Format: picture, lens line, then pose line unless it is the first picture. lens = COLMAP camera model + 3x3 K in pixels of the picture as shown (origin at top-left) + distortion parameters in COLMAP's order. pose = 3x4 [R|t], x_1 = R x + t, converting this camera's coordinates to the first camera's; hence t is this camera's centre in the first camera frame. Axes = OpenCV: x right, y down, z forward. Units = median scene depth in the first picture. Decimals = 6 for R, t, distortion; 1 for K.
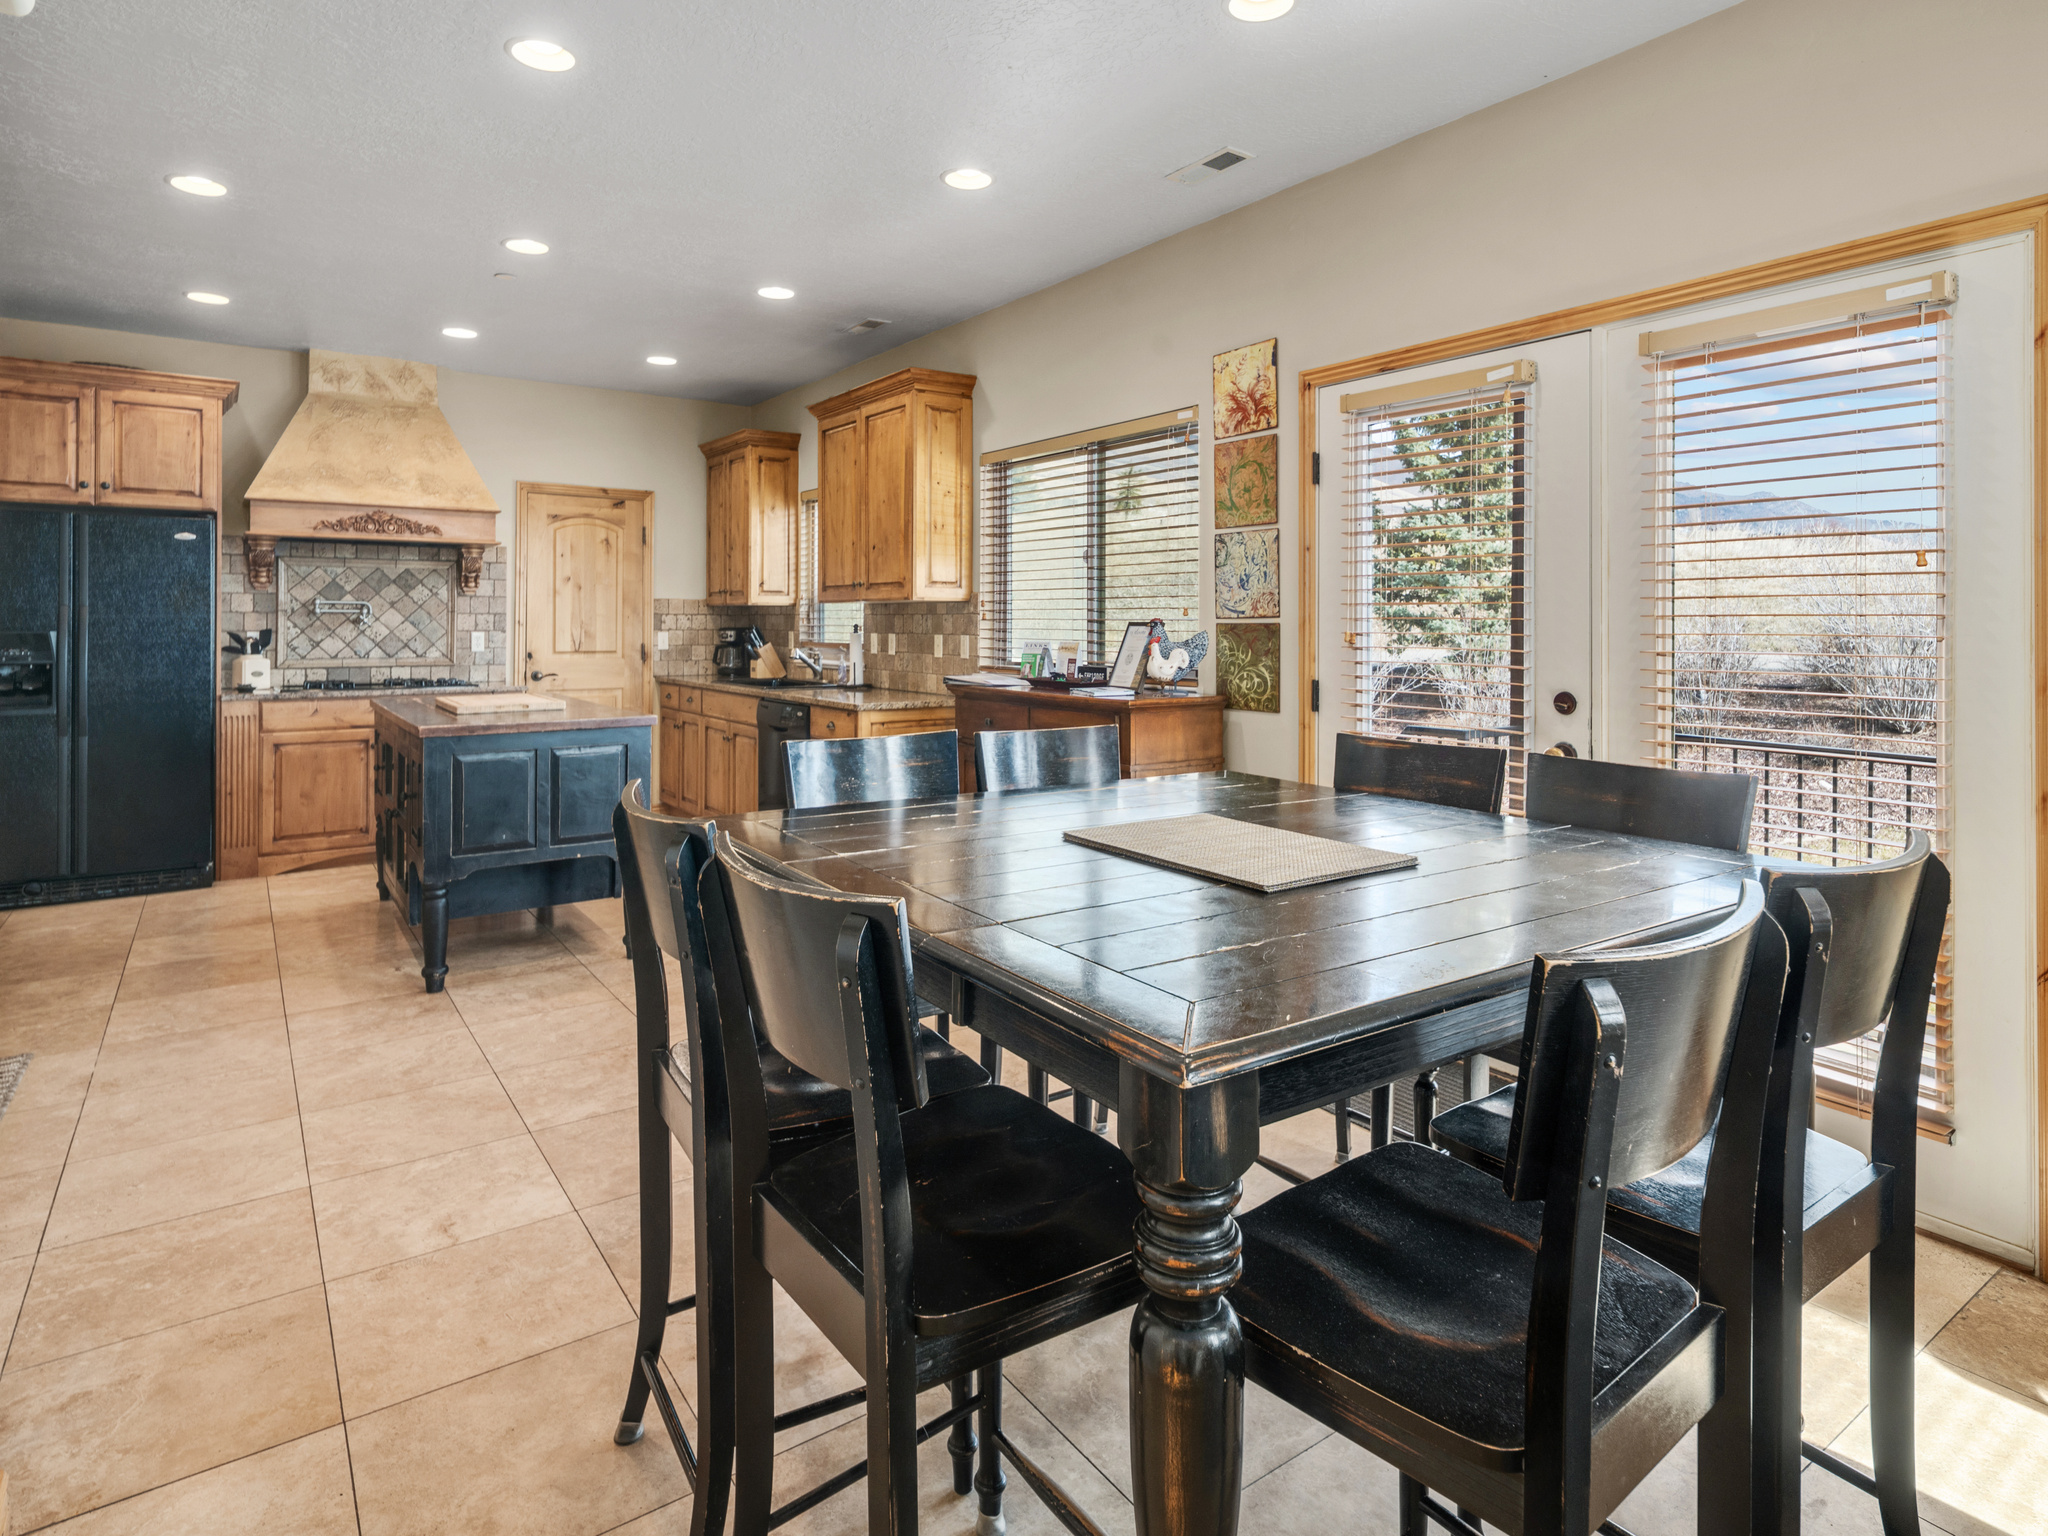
lens RADIAL K [[1123.2, 0, 1012.5], [0, 1123.2, 616.5], [0, 0, 1]] dist [0.008400, -0.001733]
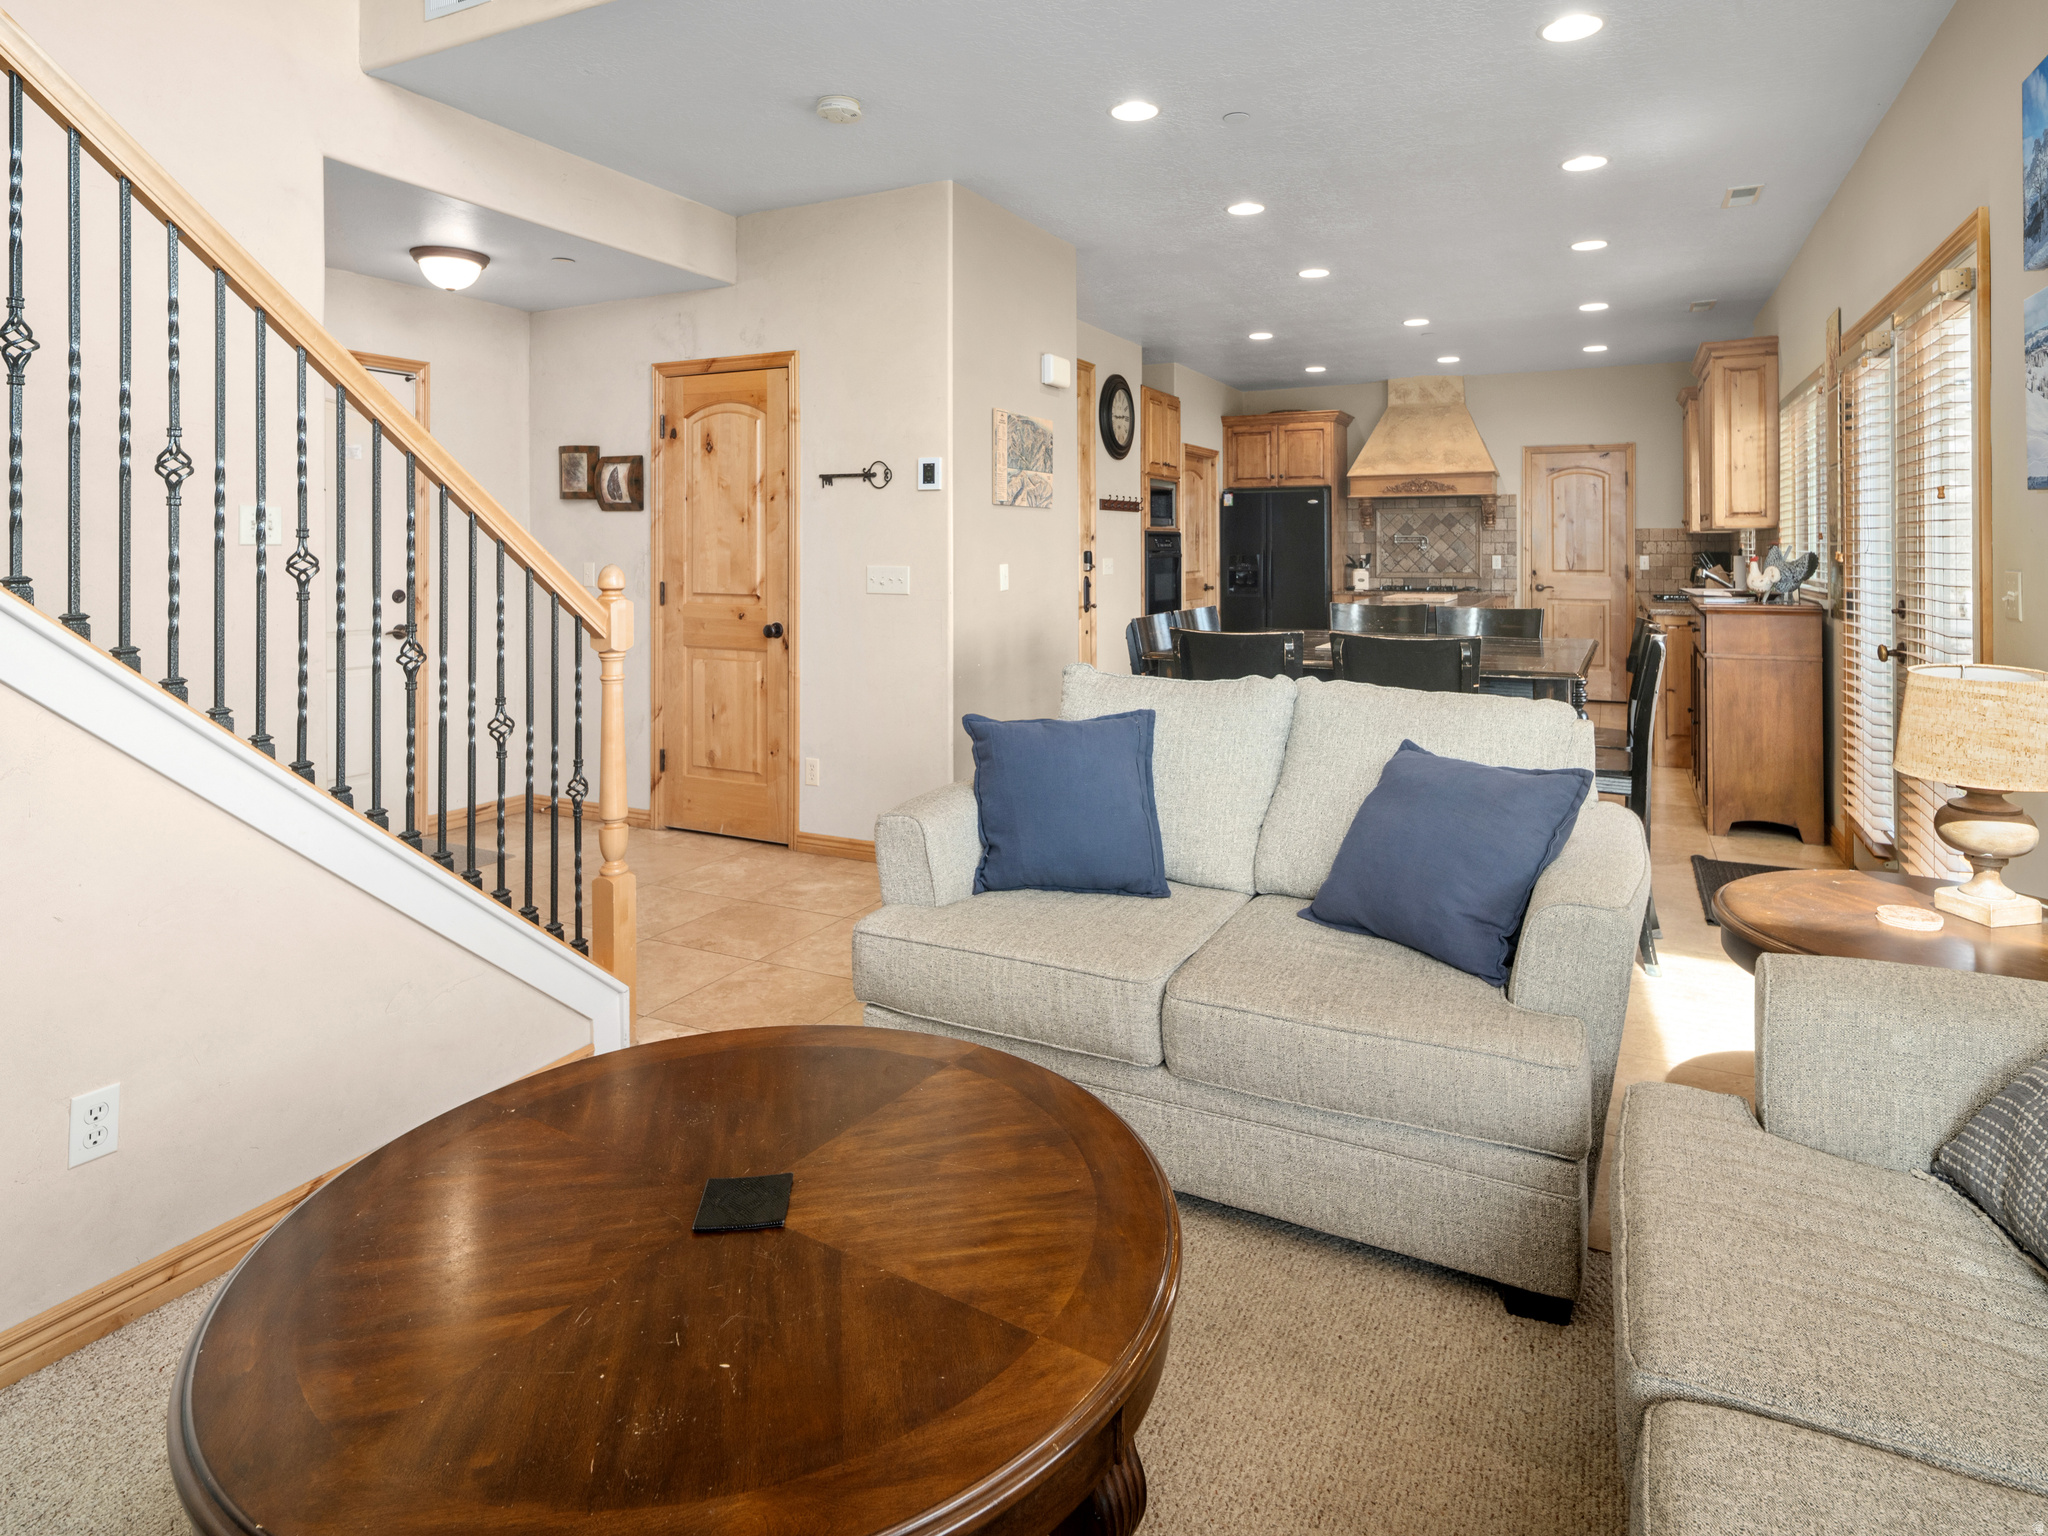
lens RADIAL K [[1143.1, 0, 1061.2], [0, 1143.1, 547.7], [0, 0, 1]] dist [0.010509, -0.000646]
pose [[0.491267, -0.006893, -0.870982, 0.557768], [0.009431, 0.999952, -0.002594, 0.002829], [0.870958, -0.006940, 0.491309, -0.208856]]
